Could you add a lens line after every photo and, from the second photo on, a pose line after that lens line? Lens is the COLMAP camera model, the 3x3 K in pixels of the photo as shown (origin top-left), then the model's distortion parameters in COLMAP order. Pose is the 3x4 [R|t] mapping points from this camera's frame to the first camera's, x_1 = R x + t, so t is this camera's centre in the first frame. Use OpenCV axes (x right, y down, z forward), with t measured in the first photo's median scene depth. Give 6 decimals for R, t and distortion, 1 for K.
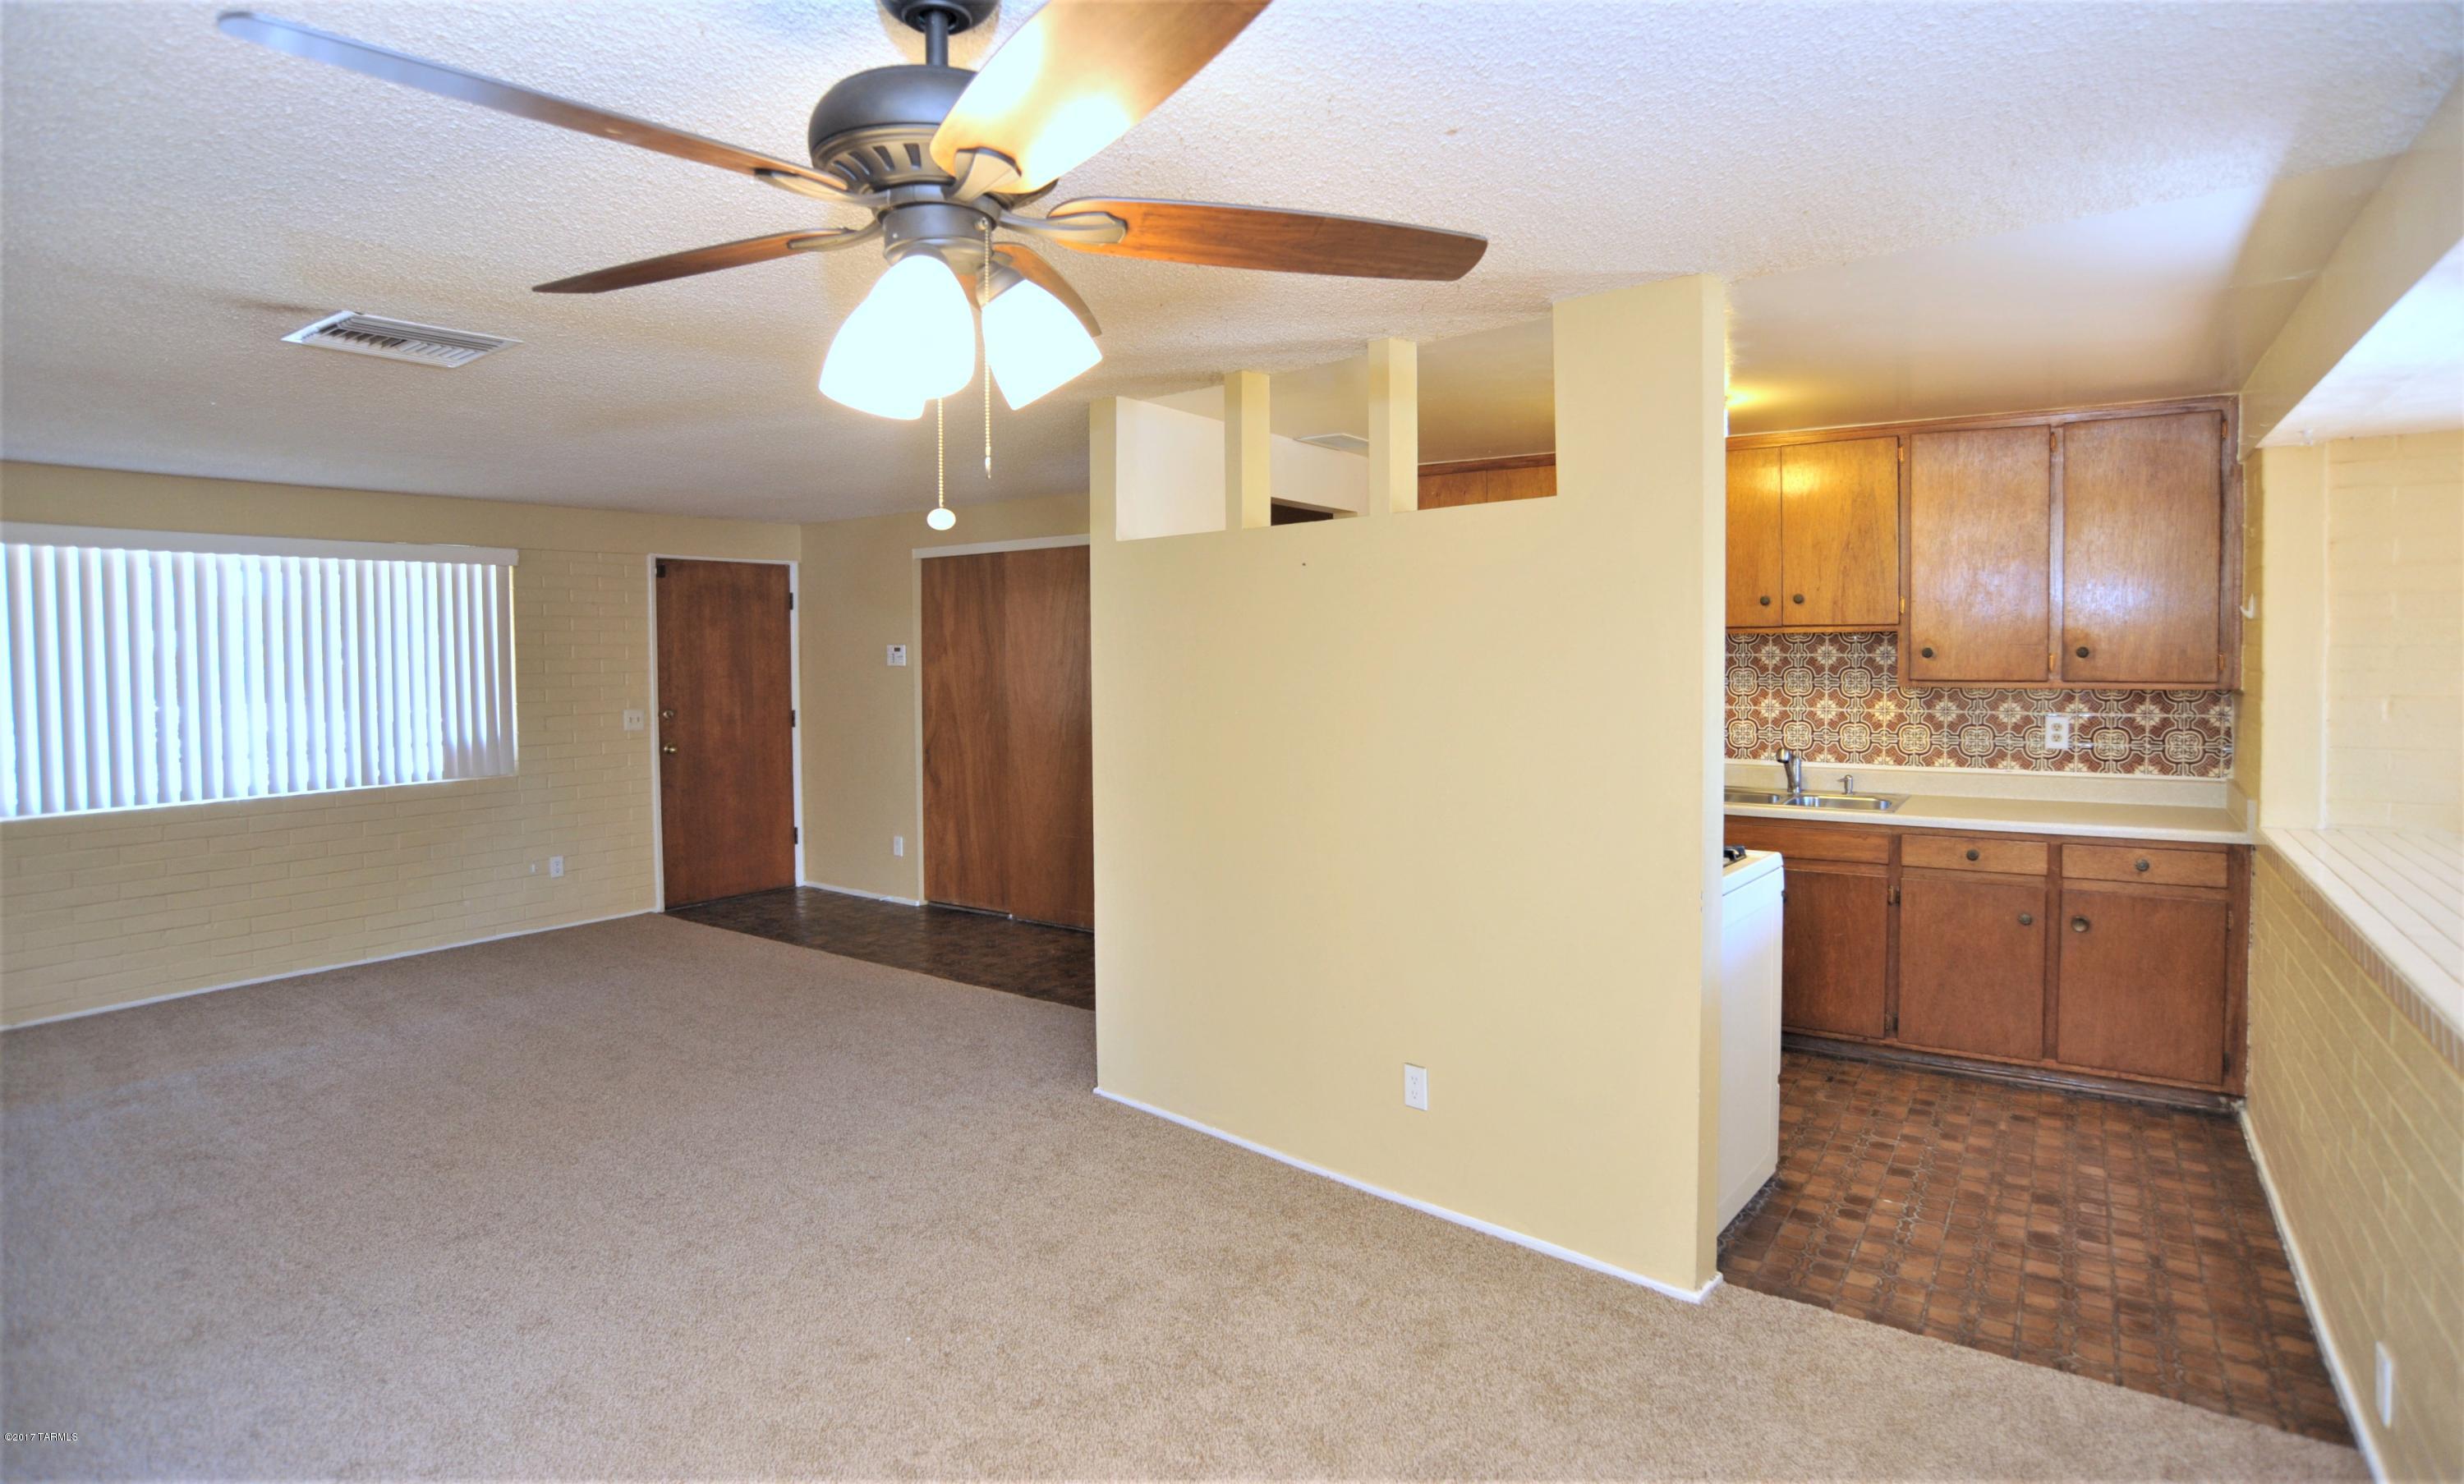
lens RADIAL K [[1239.1, 0, 1205.4], [0, 1239.1, 693.3], [0, 0, 1]] dist [-0.060963, 0.011826]
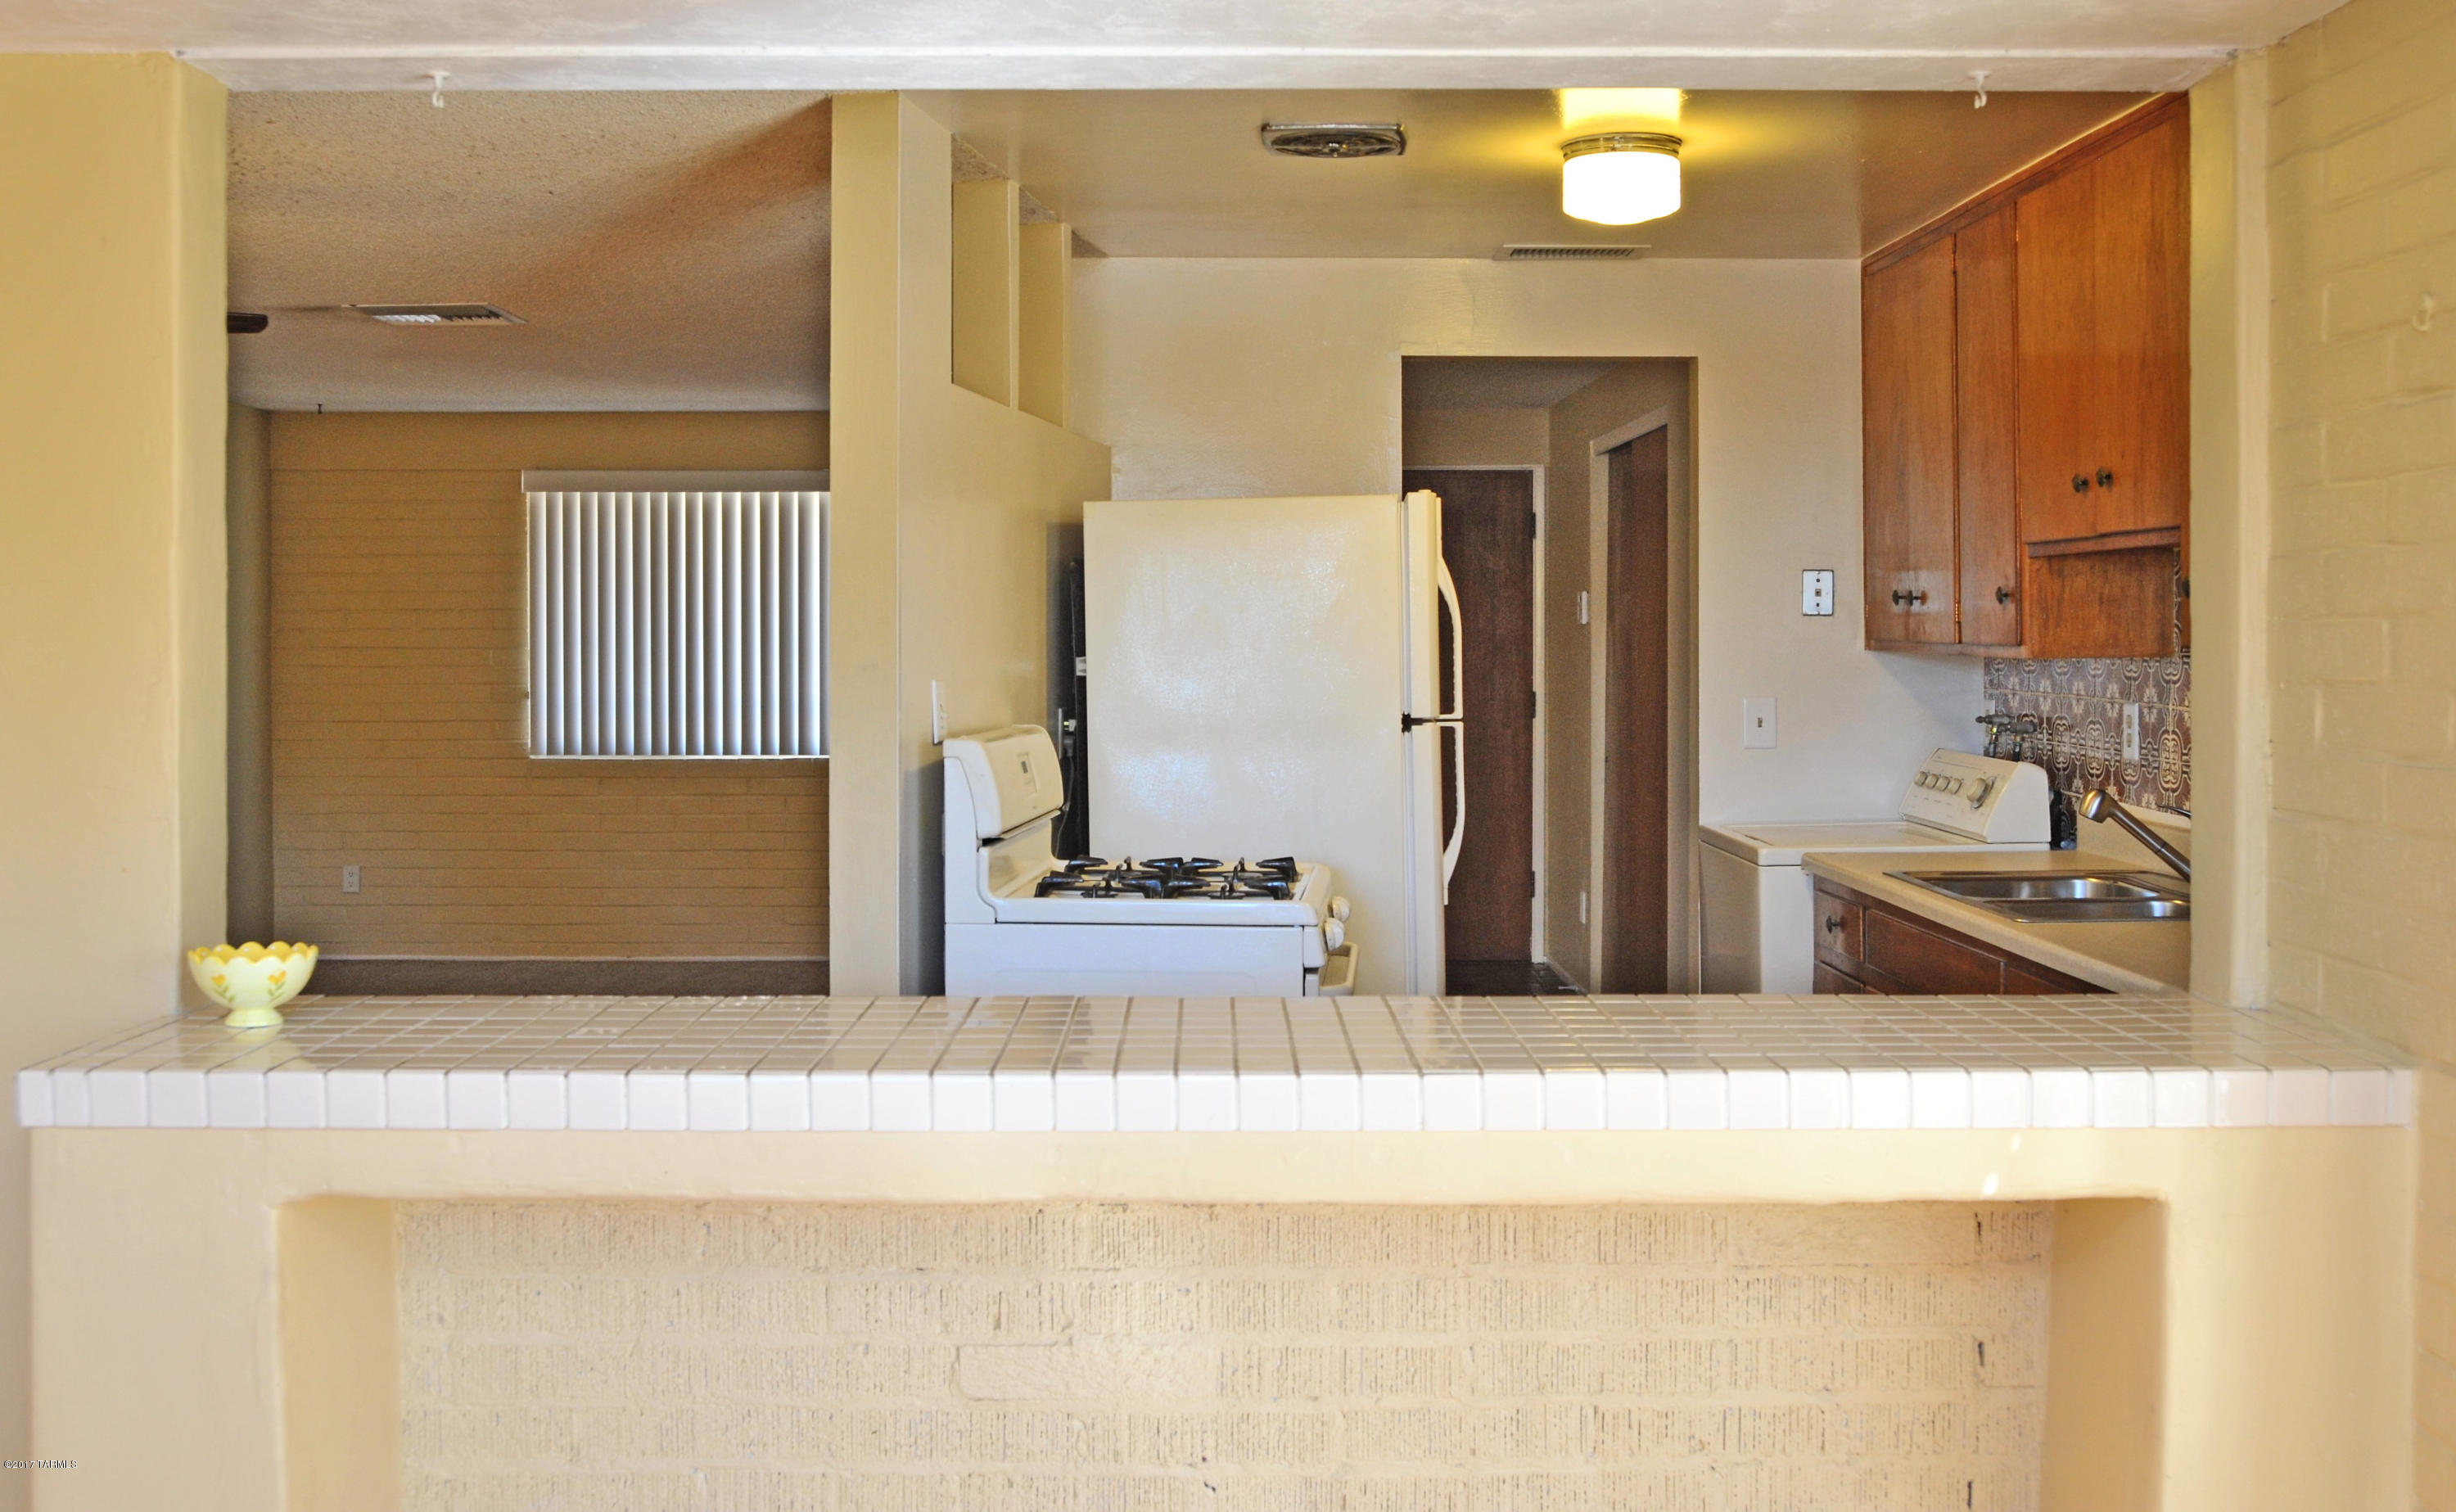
lens RADIAL K [[2406.0, 0, 1126.8], [0, 2406.0, 663.5], [0, 0, 1]] dist [-0.051944, 0.000000]
pose [[0.578379, 0.020137, -0.815520, 0.975458], [-0.031544, 0.999500, 0.002308, 0.004449], [0.815158, 0.024390, 0.578724, 0.149735]]
